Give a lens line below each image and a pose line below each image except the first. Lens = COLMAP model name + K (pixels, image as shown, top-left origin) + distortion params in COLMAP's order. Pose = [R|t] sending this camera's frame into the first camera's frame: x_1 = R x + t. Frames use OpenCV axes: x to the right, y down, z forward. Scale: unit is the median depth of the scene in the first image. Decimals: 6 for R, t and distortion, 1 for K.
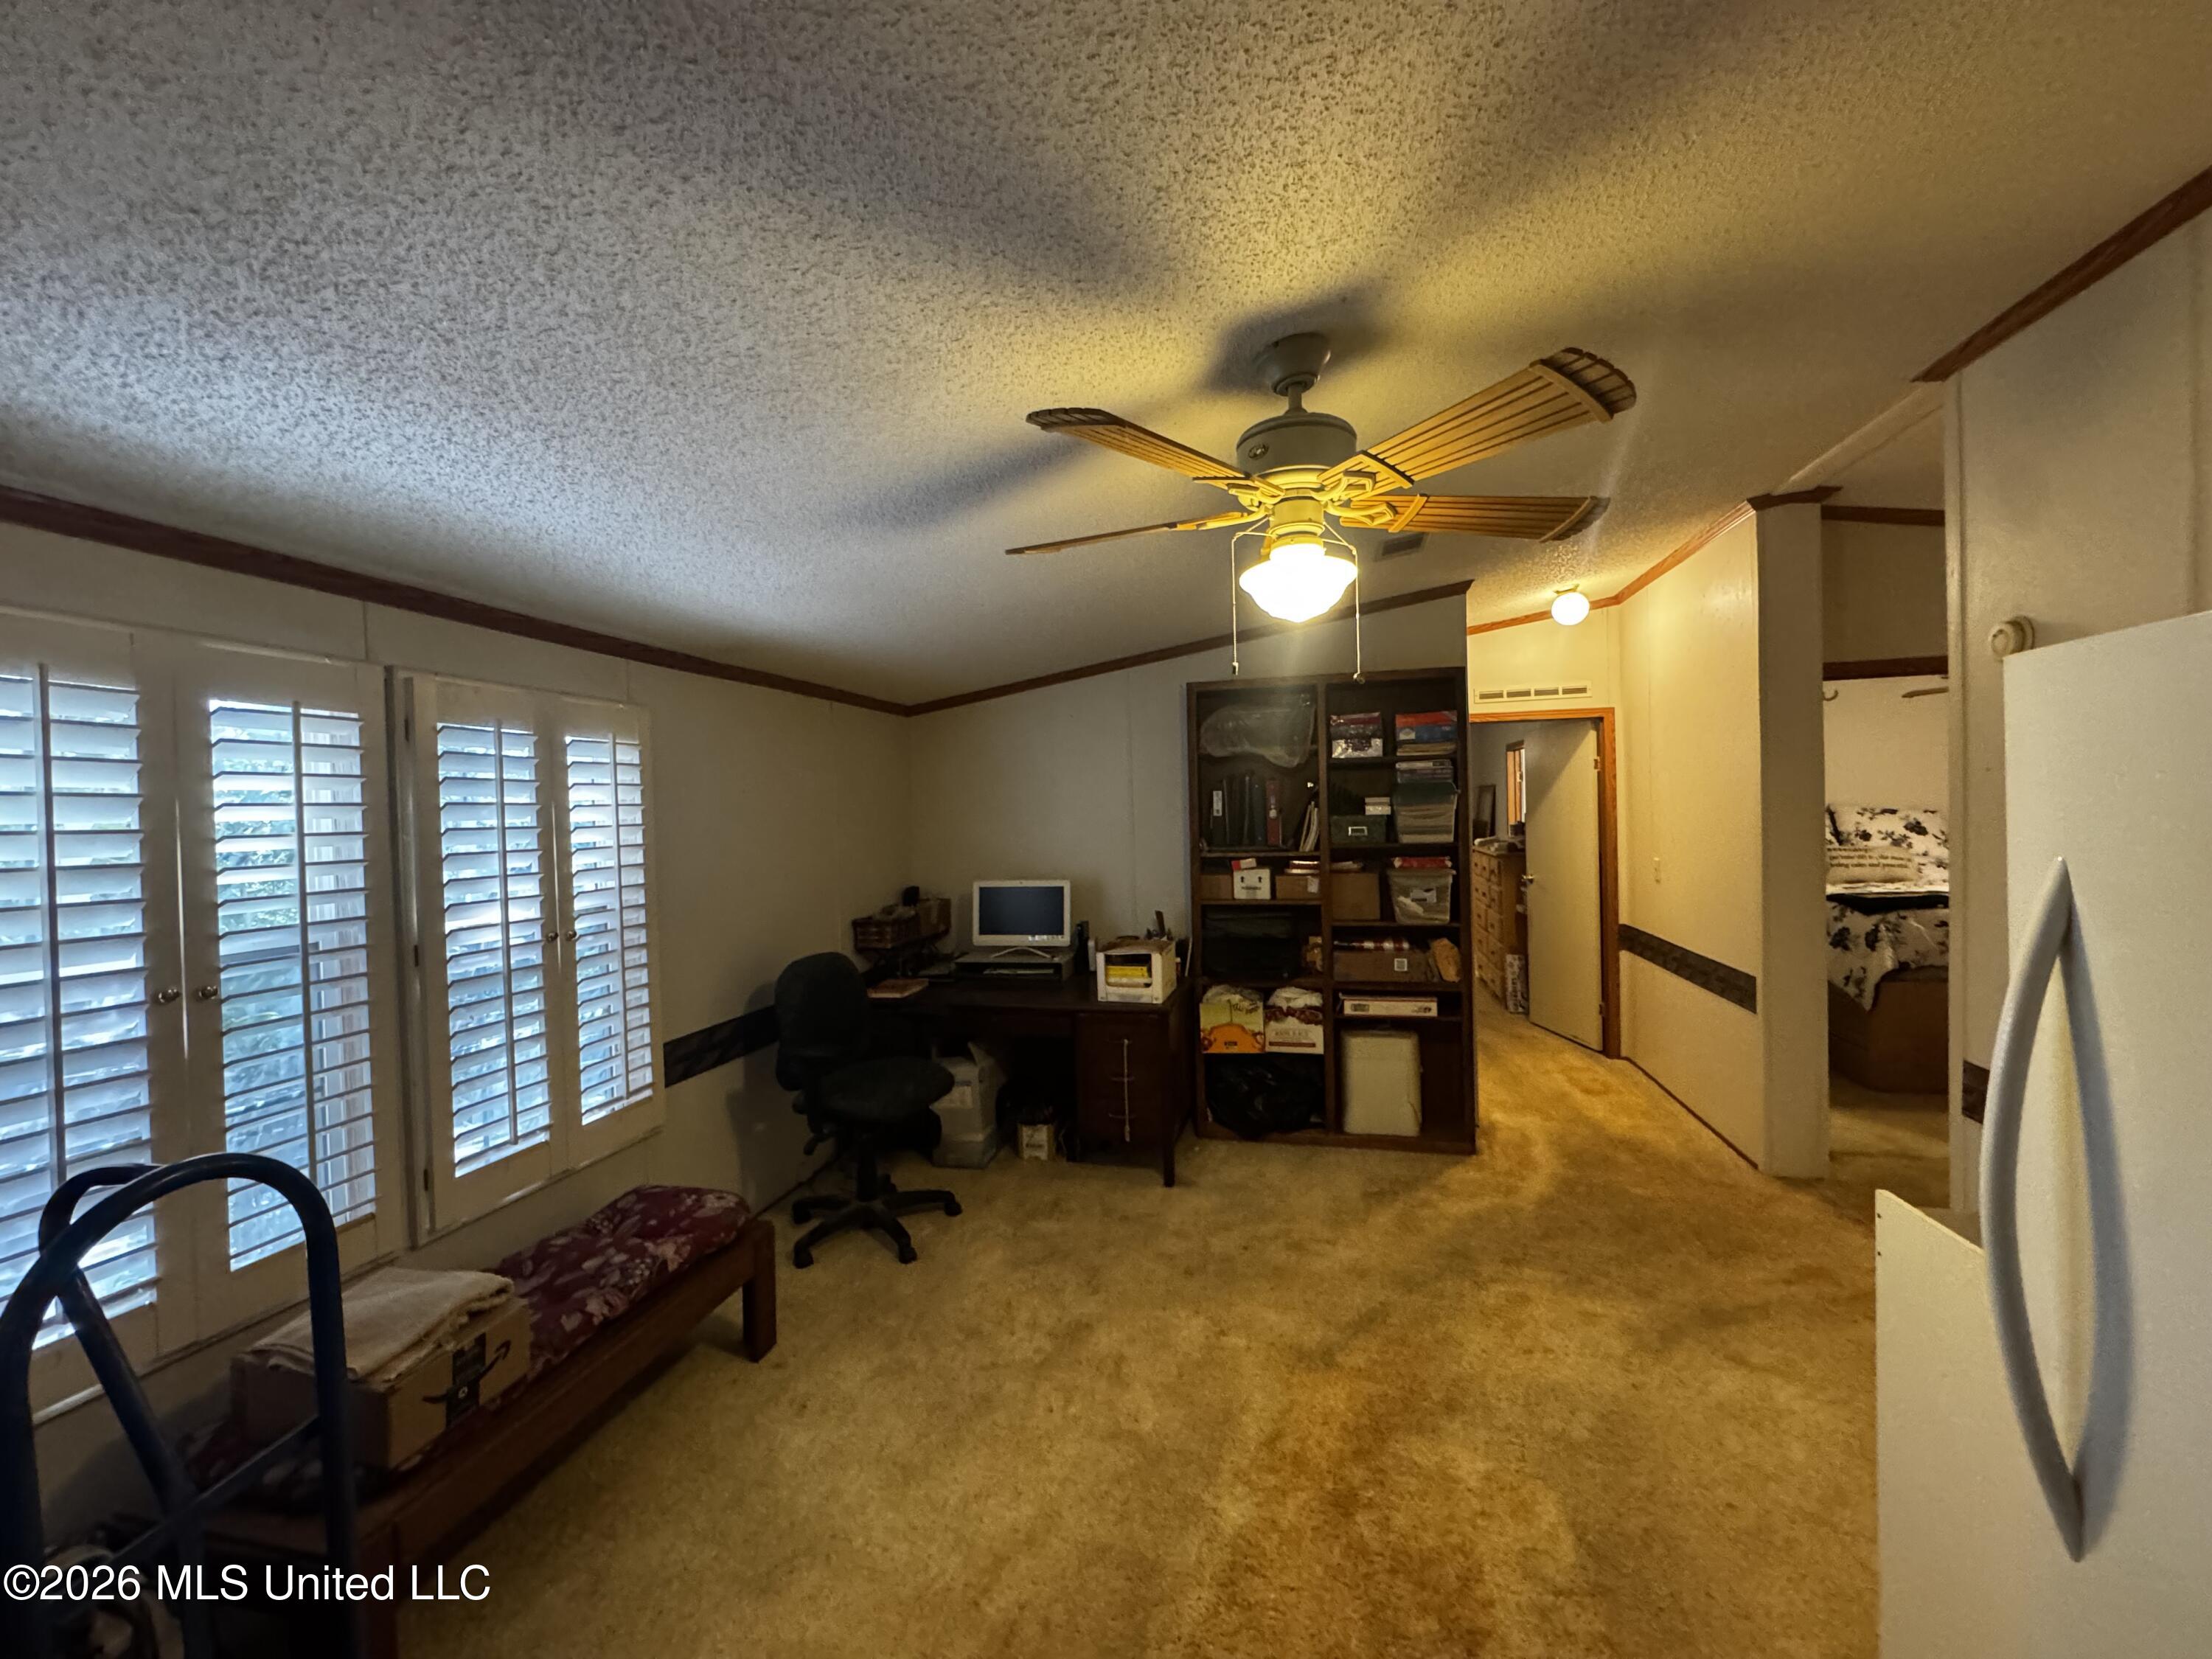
lens RADIAL K [[887.6, 0, 1106.0], [0, 887.6, 829.5], [0, 0, 1]] dist [-0.000443, -0.000418]
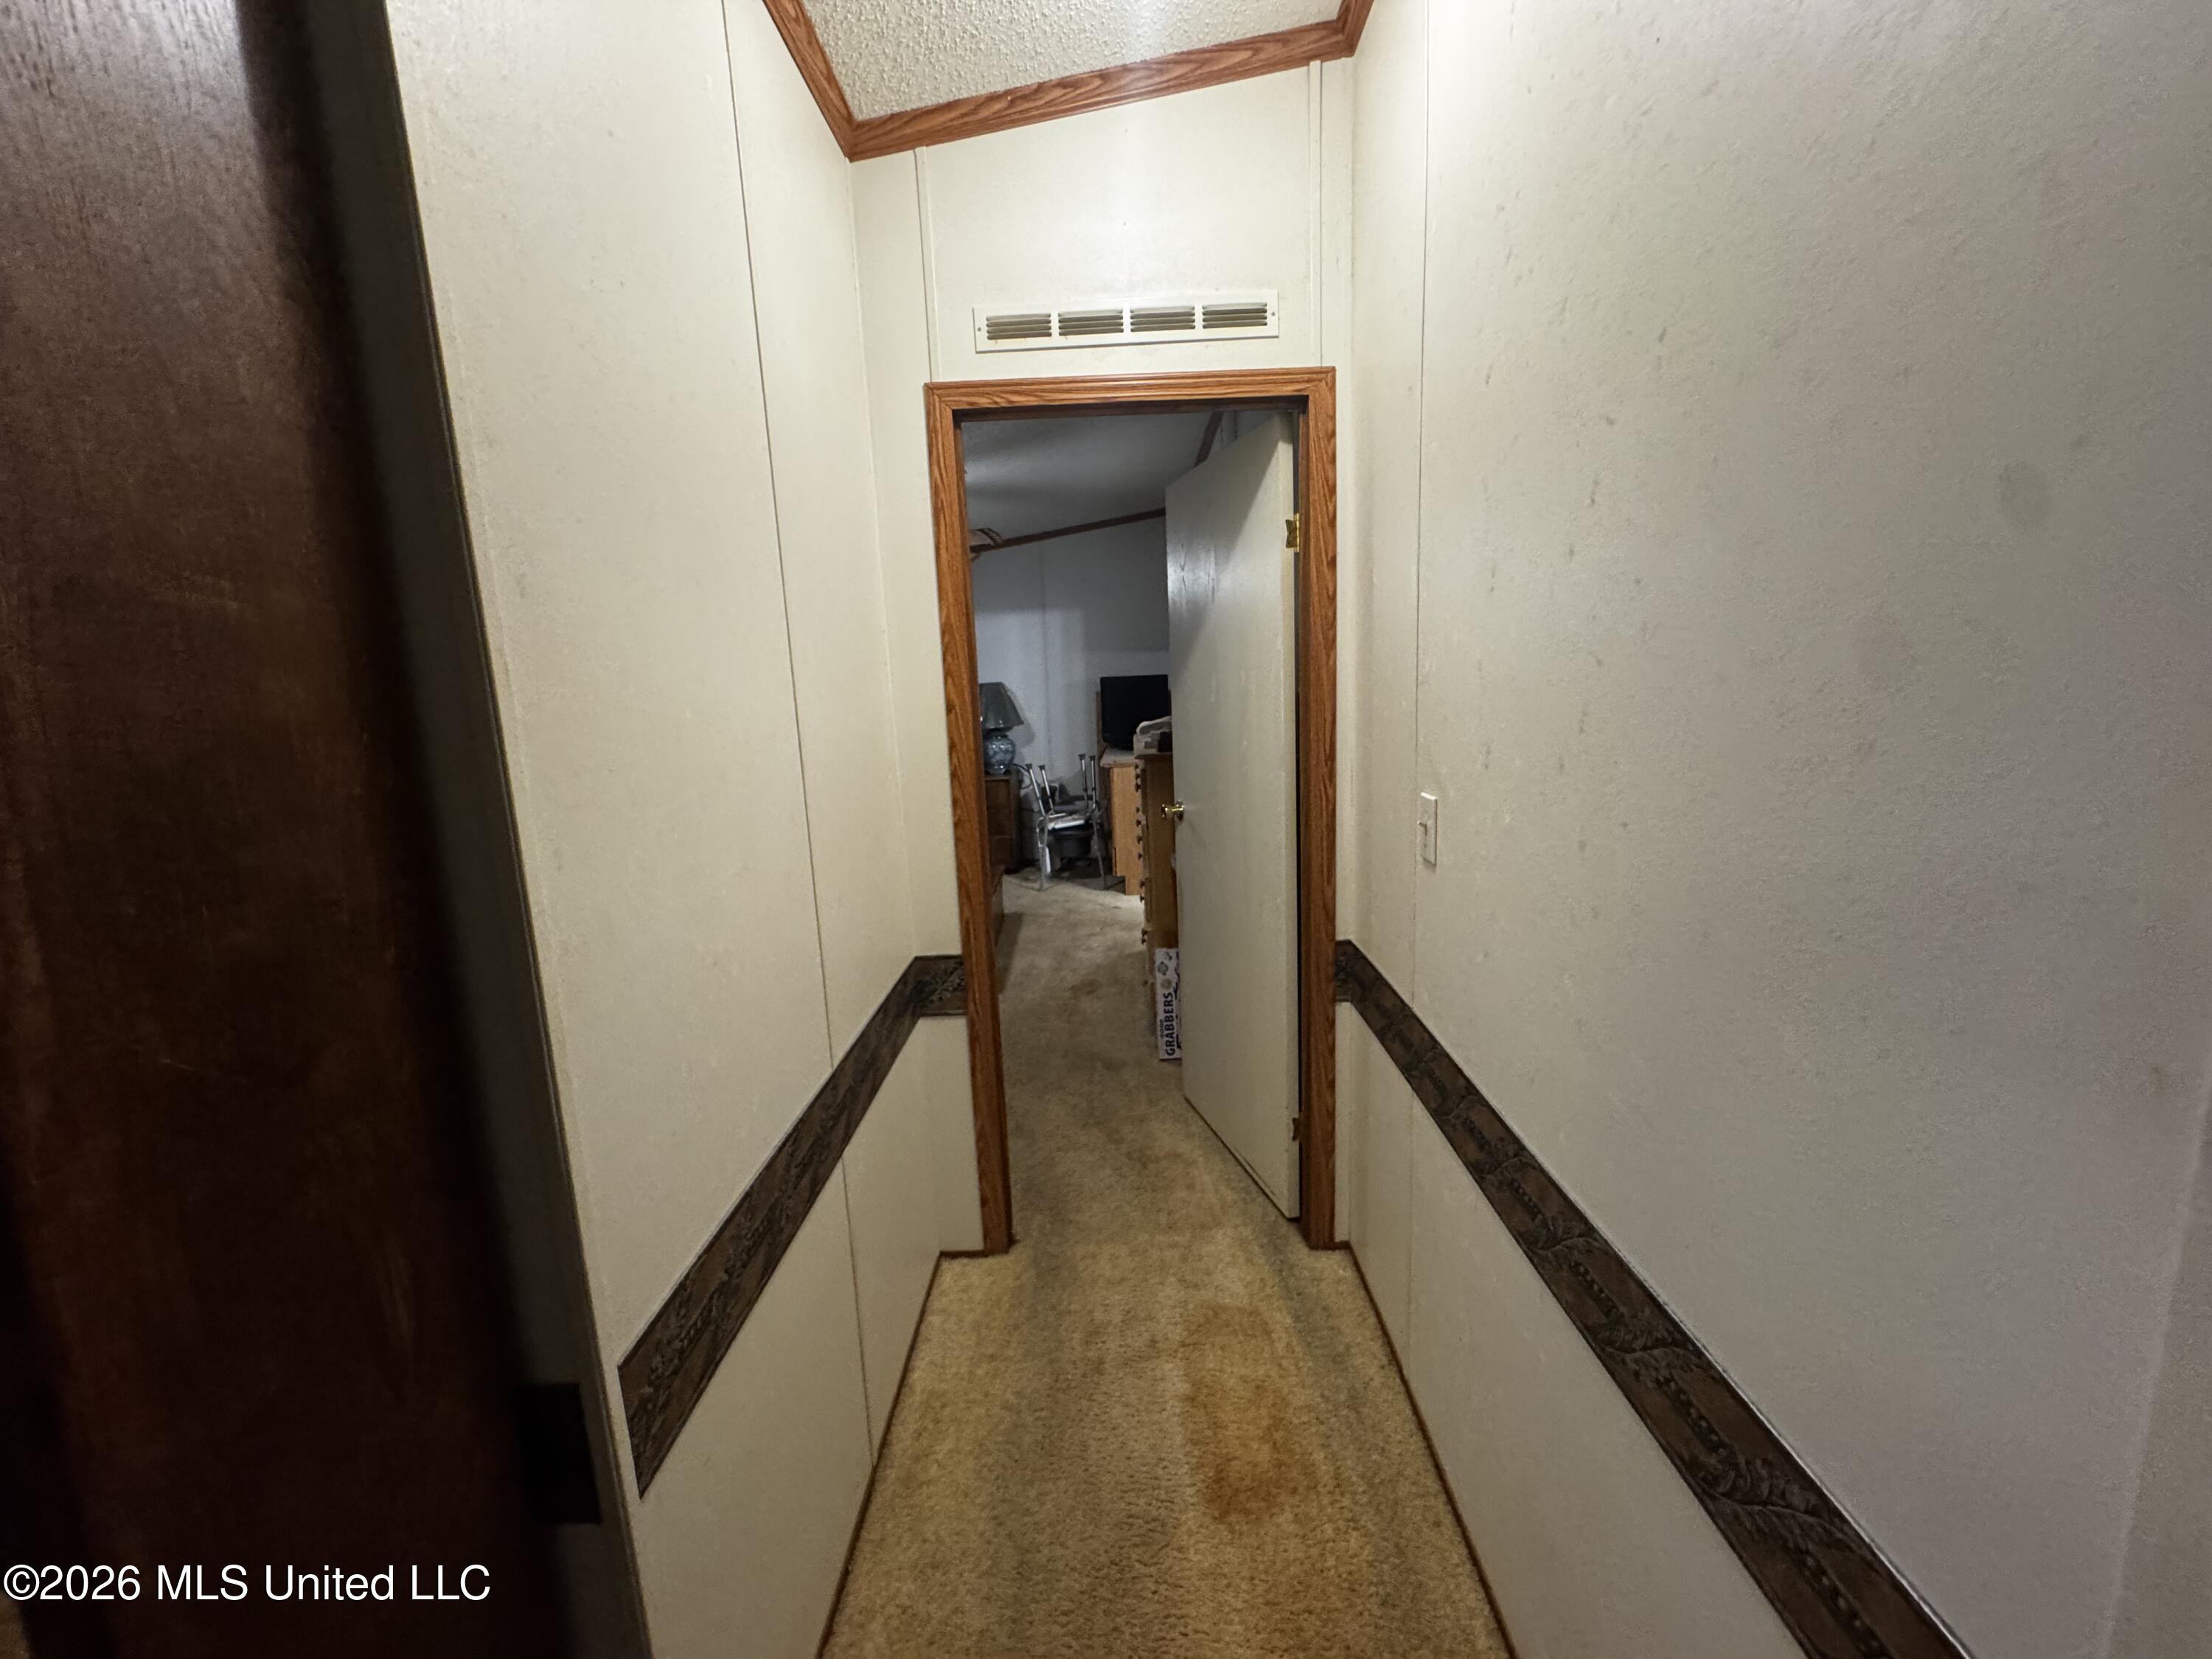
lens RADIAL K [[887.6, 0, 1106.0], [0, 887.6, 829.5], [0, 0, 1]] dist [-0.000443, -0.000418]
pose [[0.975056, -0.051497, 0.215904, 0.390509], [0.020088, 0.989195, 0.145220, -0.004275], [-0.221049, -0.137261, 0.965555, 0.638217]]
